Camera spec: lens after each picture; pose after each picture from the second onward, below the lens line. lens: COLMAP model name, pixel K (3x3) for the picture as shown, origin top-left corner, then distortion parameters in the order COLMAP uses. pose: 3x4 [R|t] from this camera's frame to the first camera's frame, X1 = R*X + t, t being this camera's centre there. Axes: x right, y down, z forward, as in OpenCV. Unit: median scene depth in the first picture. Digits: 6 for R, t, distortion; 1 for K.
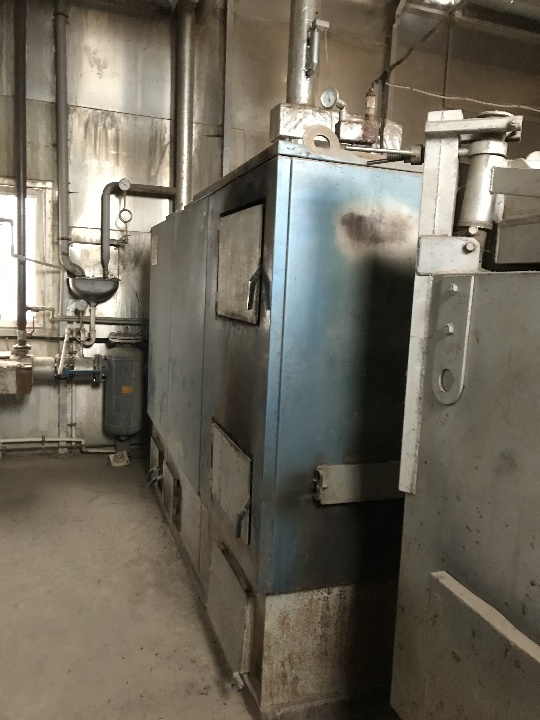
lens RADIAL K [[589.1, 0, 272.5], [0, 589.1, 359.8], [0, 0, 1]] dist [0.042452, -0.043874]
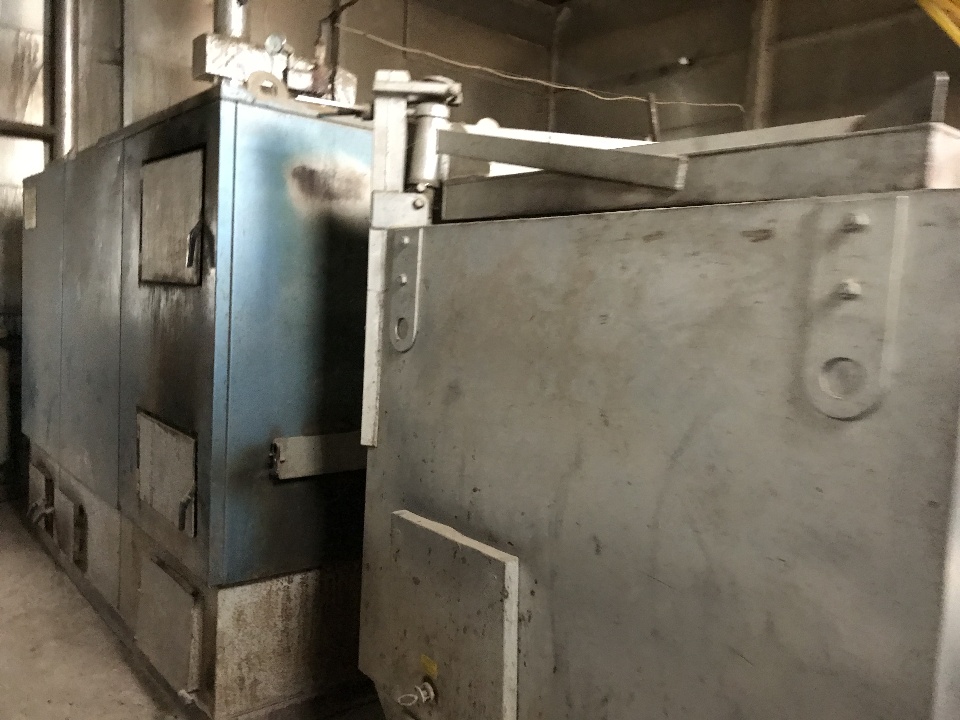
lens RADIAL K [[785.4, 0, 478.1], [0, 785.4, 358.0], [0, 0, 1]] dist [0.042452, -0.043874]
pose [[0.938877, -0.027082, 0.343187, -0.042081], [0.035396, 0.999212, -0.017984, 0.085727], [-0.342429, 0.029032, 0.939095, -0.256019]]
